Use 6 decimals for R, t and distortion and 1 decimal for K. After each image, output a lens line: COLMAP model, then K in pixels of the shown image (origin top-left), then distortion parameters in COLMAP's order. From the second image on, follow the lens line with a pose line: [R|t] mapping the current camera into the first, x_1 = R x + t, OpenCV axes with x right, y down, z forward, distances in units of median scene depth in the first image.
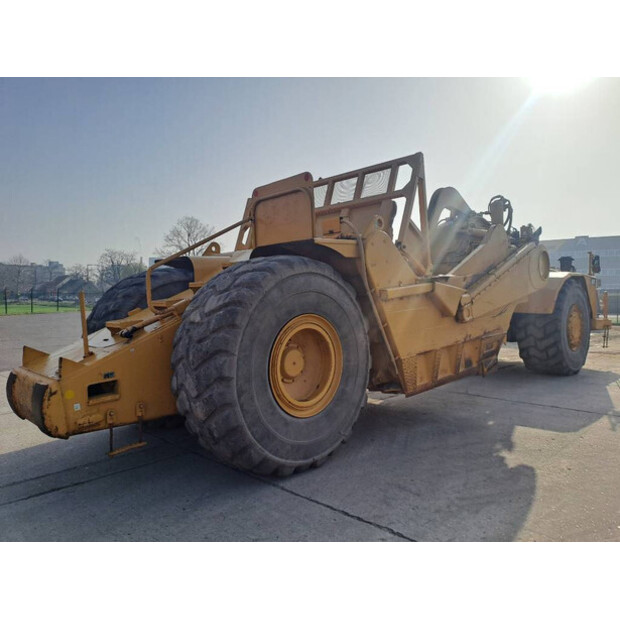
lens RADIAL K [[480.3, 0, 309.4], [0, 480.3, 313.2], [0, 0, 1]] dist [0.057657, -0.023464]
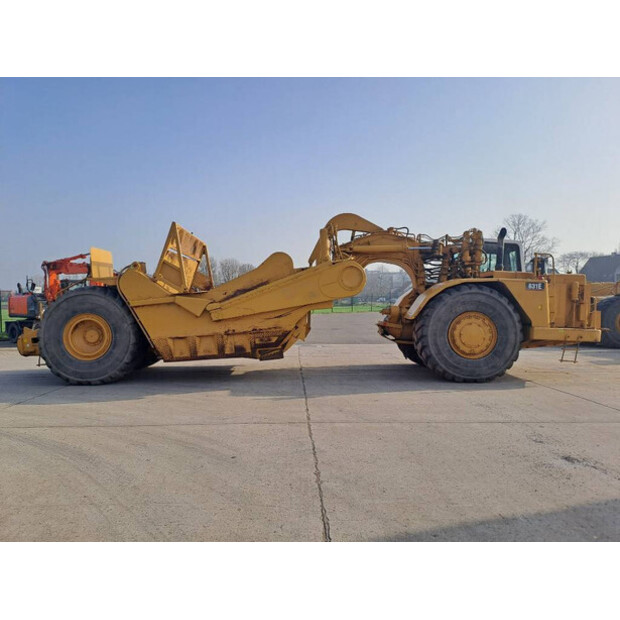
lens RADIAL K [[480.3, 0, 310.2], [0, 480.3, 309.9], [0, 0, 1]] dist [0.057657, -0.023464]
pose [[0.709016, 0.015506, -0.705022, 2.331377], [-0.017568, 0.999836, 0.004323, -0.041603], [0.704974, 0.009321, 0.709172, 0.159405]]
